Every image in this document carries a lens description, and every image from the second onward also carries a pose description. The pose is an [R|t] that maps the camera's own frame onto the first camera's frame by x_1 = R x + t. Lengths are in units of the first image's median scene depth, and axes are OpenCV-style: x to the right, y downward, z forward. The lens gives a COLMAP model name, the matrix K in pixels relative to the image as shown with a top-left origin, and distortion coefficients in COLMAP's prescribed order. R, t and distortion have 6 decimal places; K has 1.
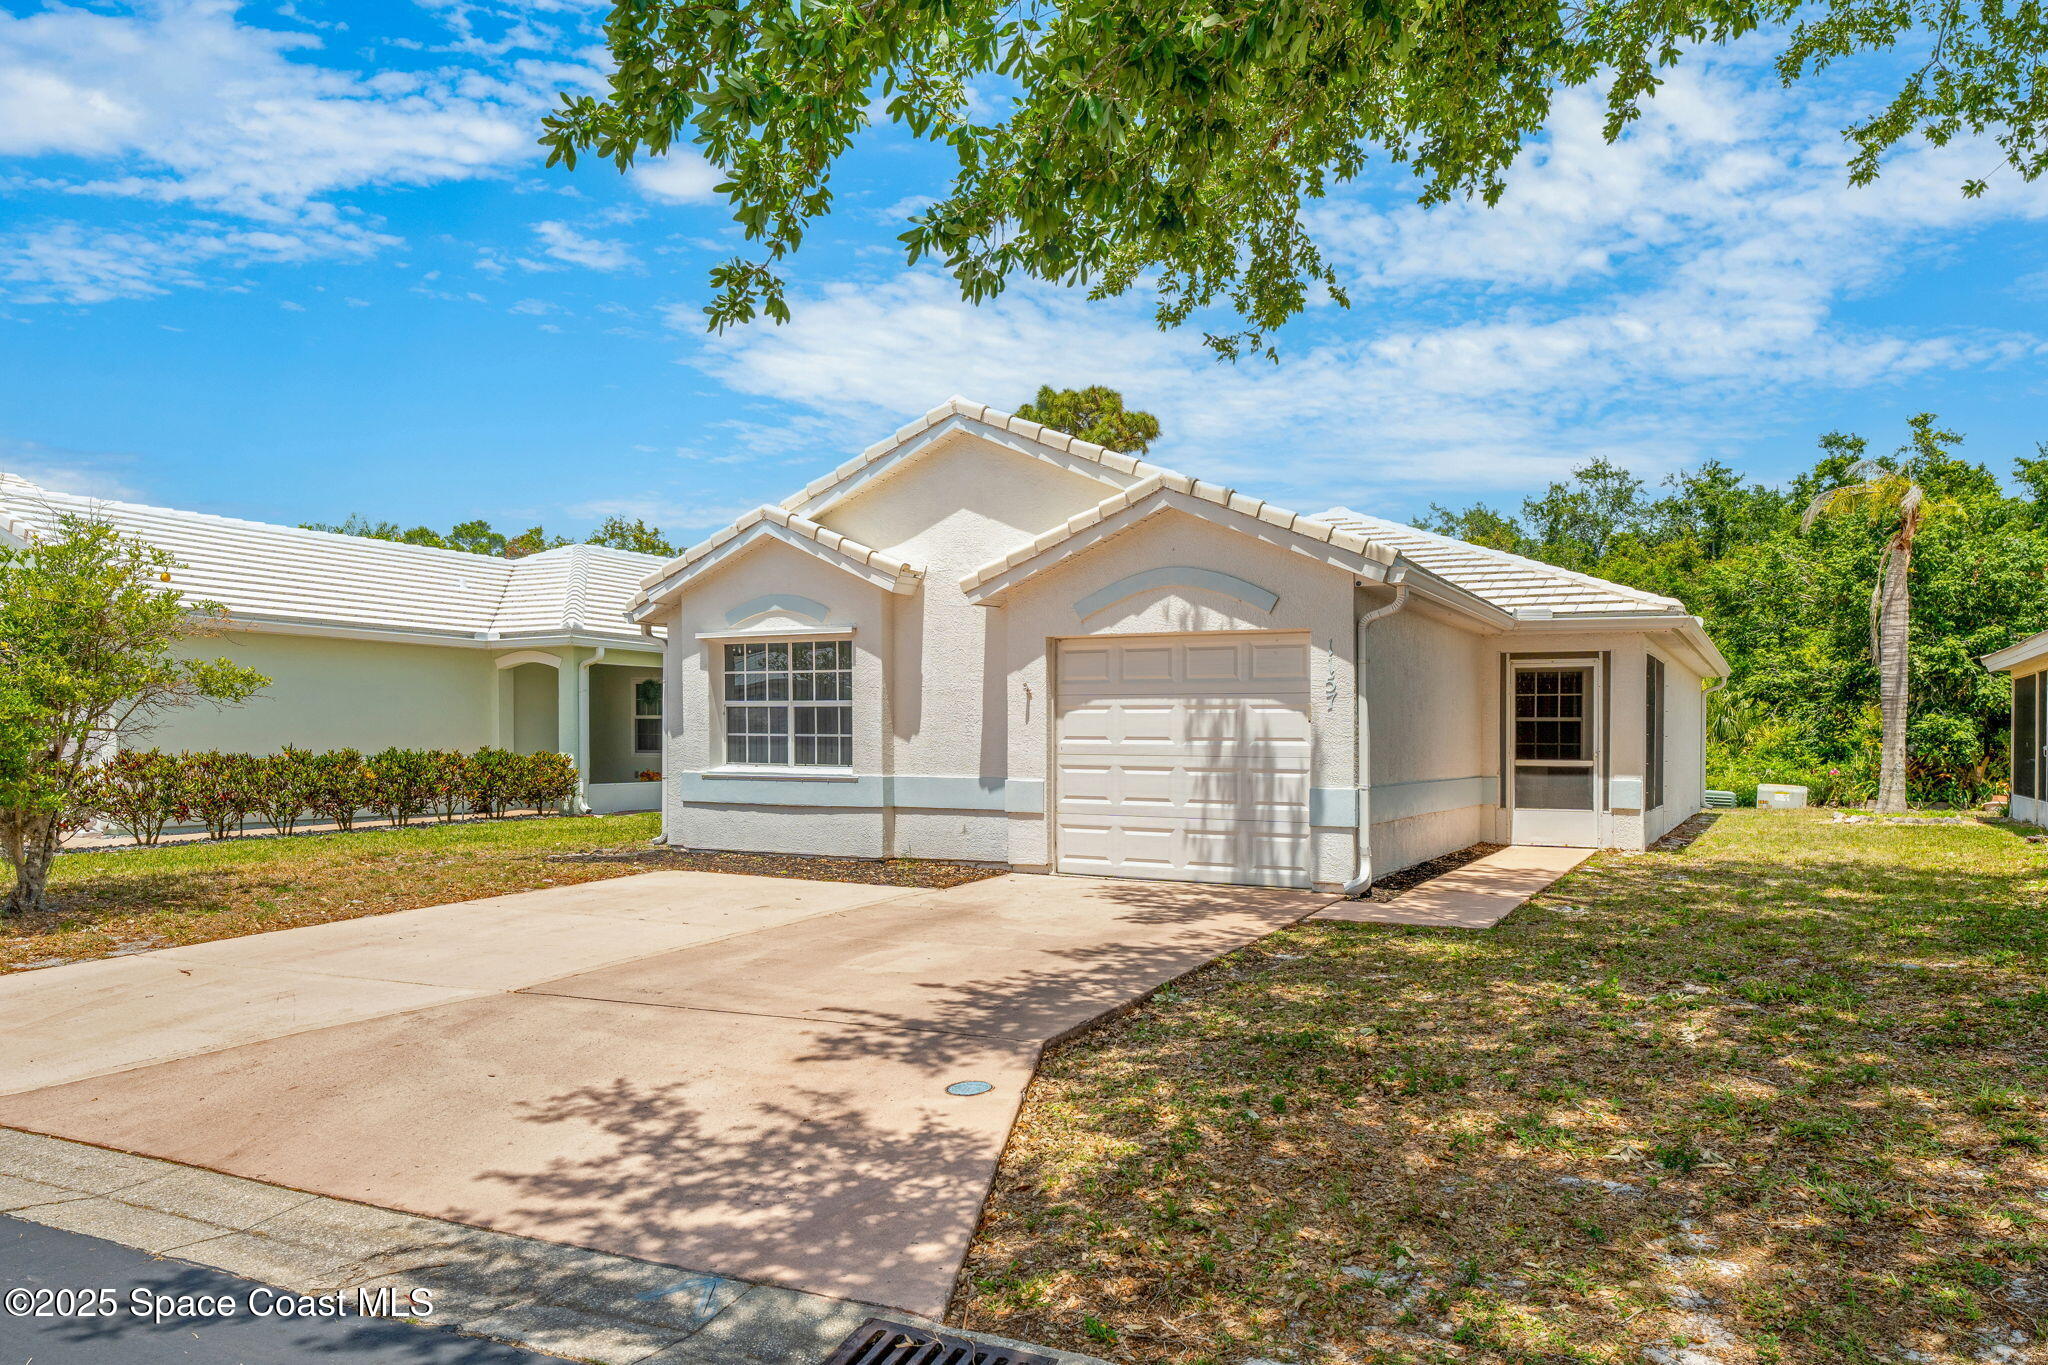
lens RADIAL K [[1447.5, 0, 1036.6], [0, 1447.5, 722.6], [0, 0, 1]] dist [0.010252, 0.001184]
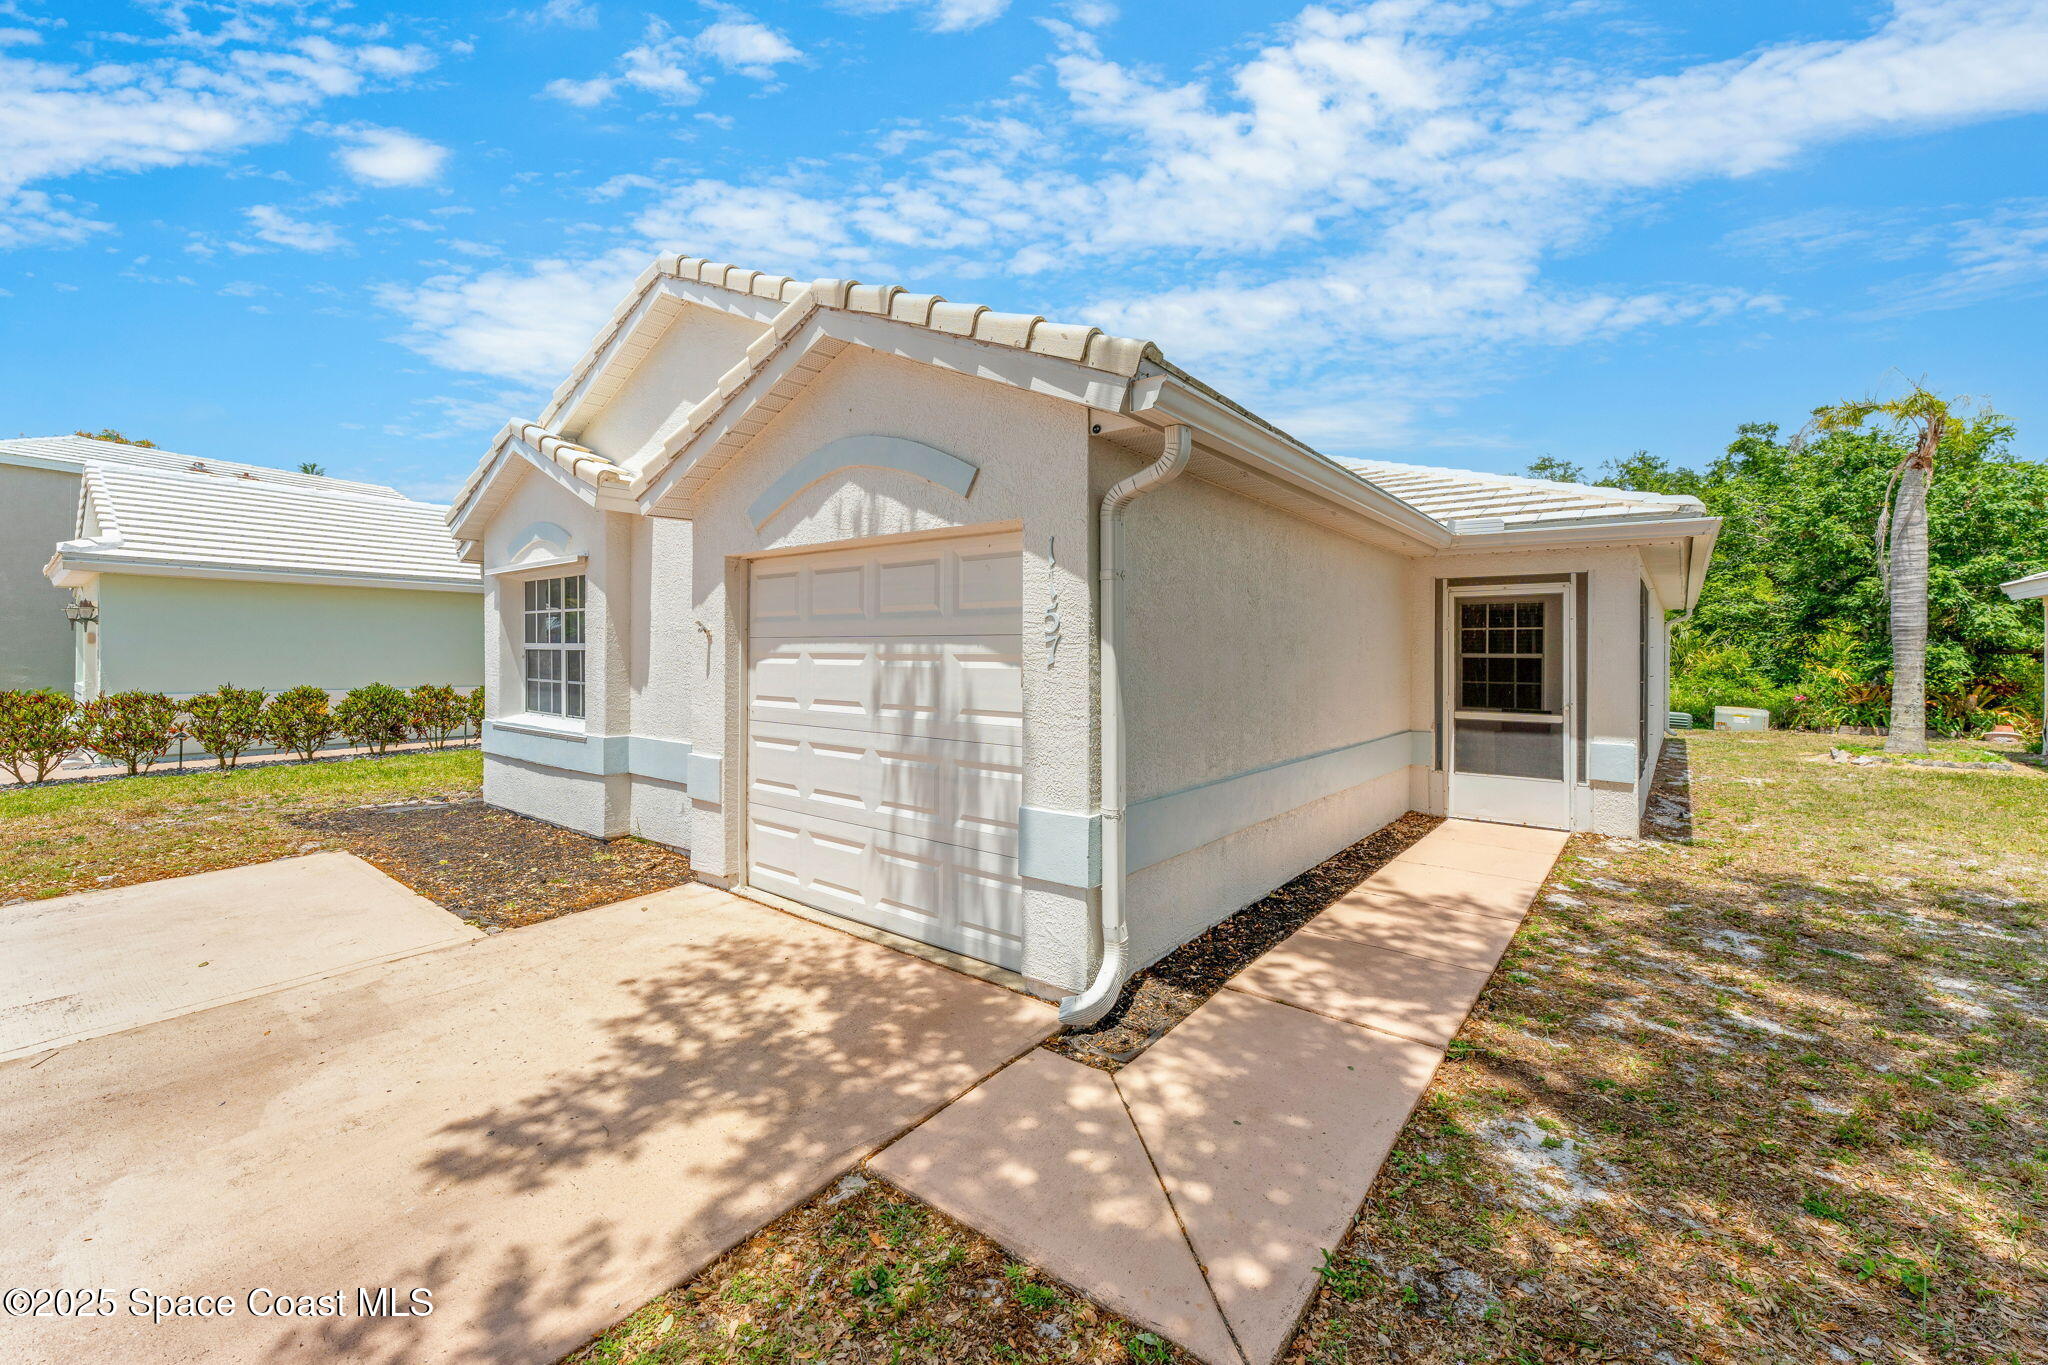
lens RADIAL K [[835.2, 0, 1010.4], [0, 835.2, 644.9], [0, 0, 1]] dist [0.000252, -0.000135]
pose [[0.980210, -0.003348, -0.197933, 0.224732], [0.003520, 0.999994, 0.000515, -0.015066], [0.197930, -0.001202, 0.980215, 0.618655]]
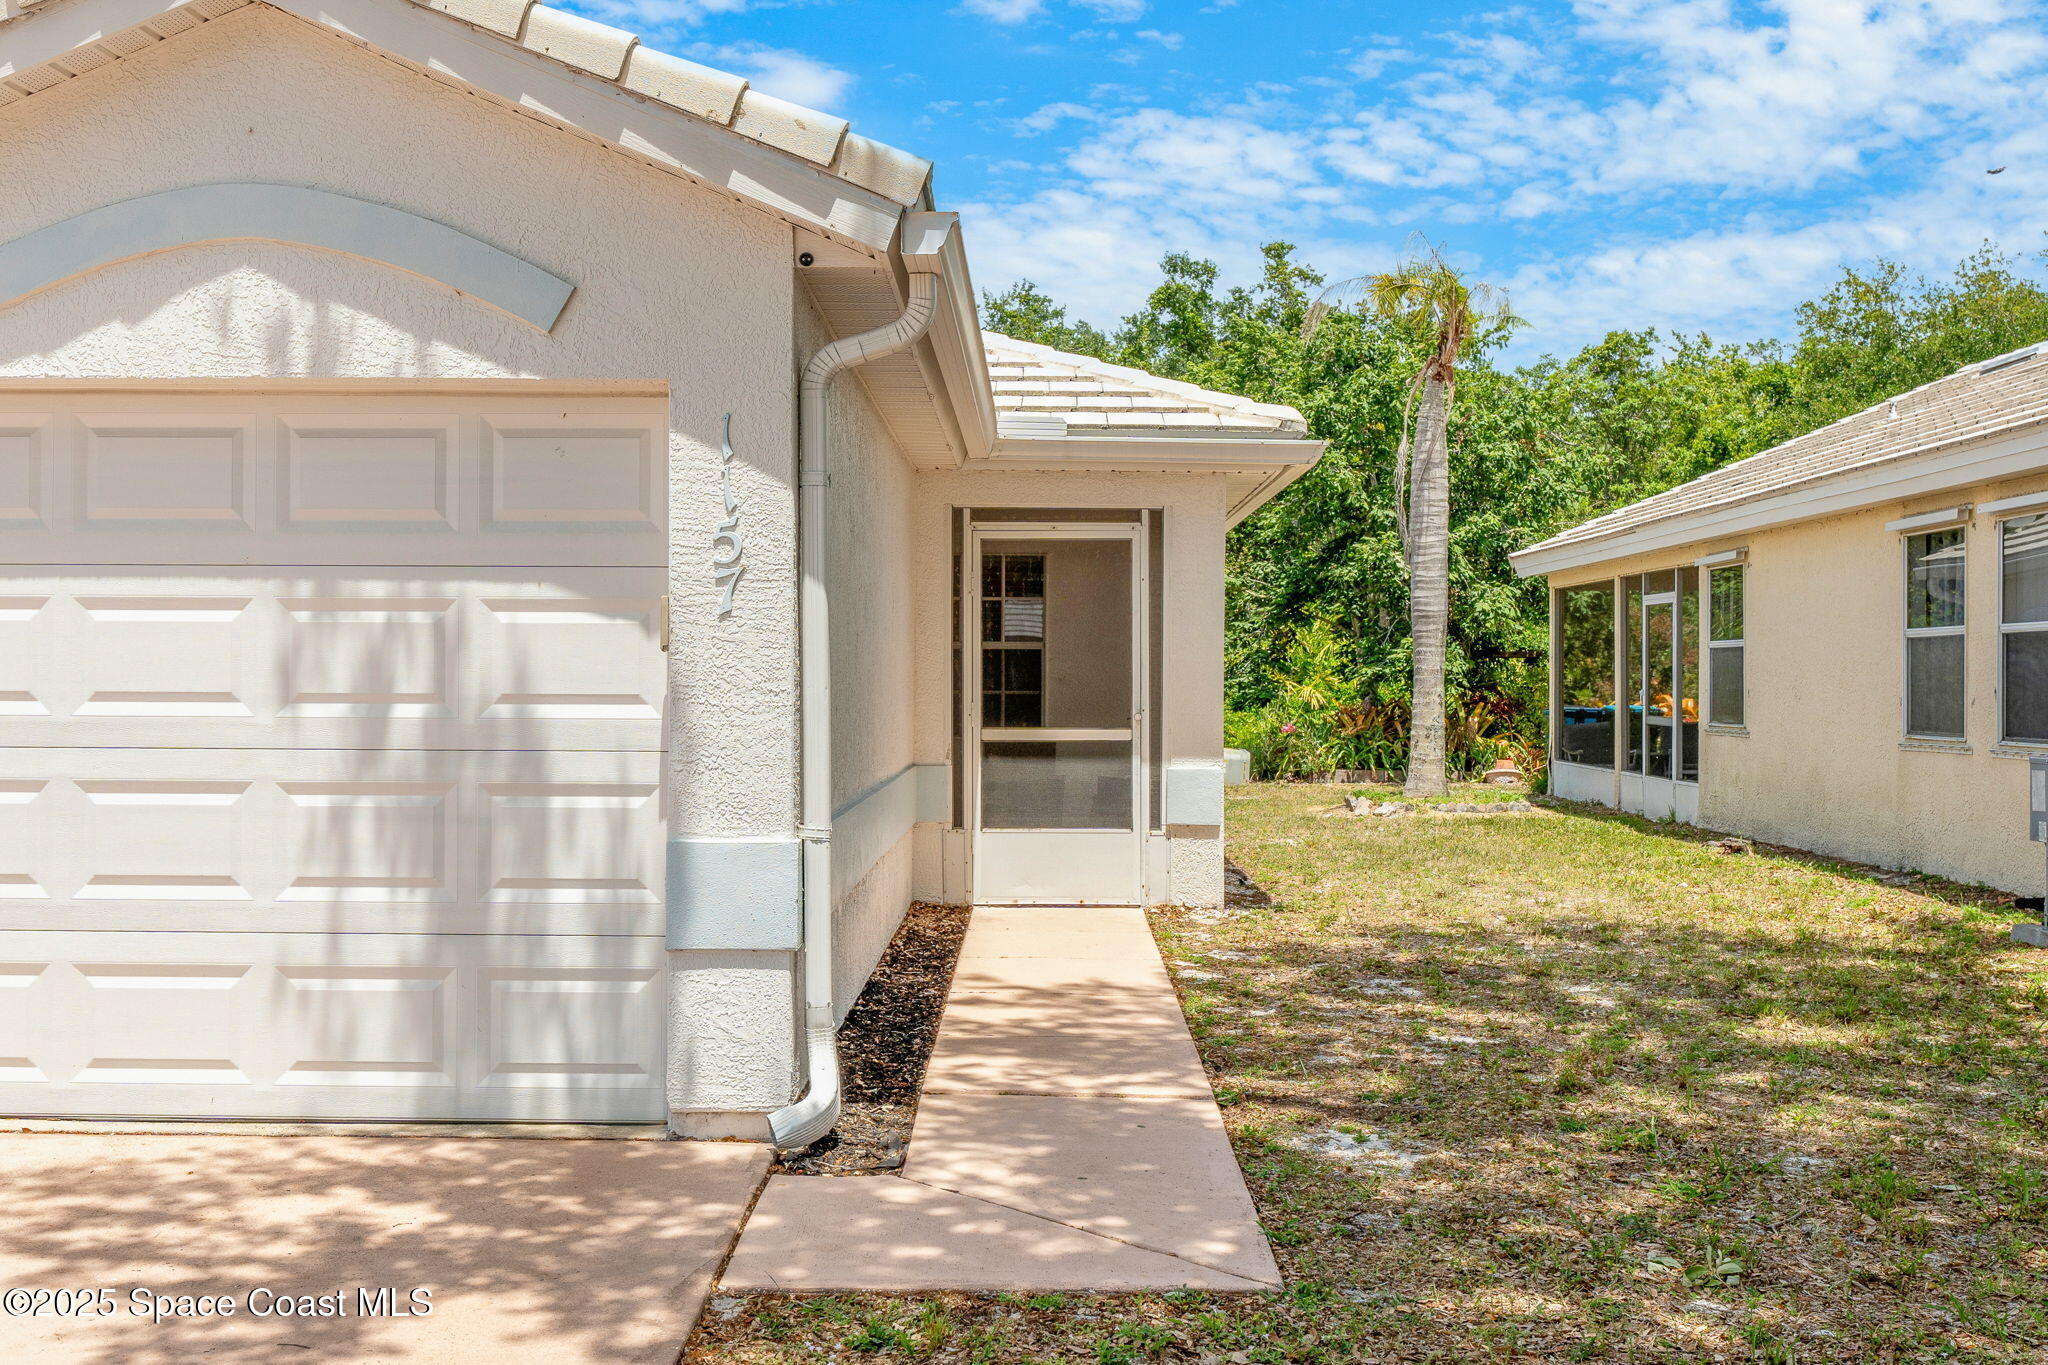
lens RADIAL K [[2082.4, 0, 1065.5], [0, 2082.4, 608.4], [0, 0, 1]] dist [-0.006205, 0.000000]
pose [[0.882004, 0.012819, 0.471067, 0.034727], [-0.003553, 0.999782, -0.020554, -0.000241], [-0.471228, 0.016455, 0.881858, 0.465585]]
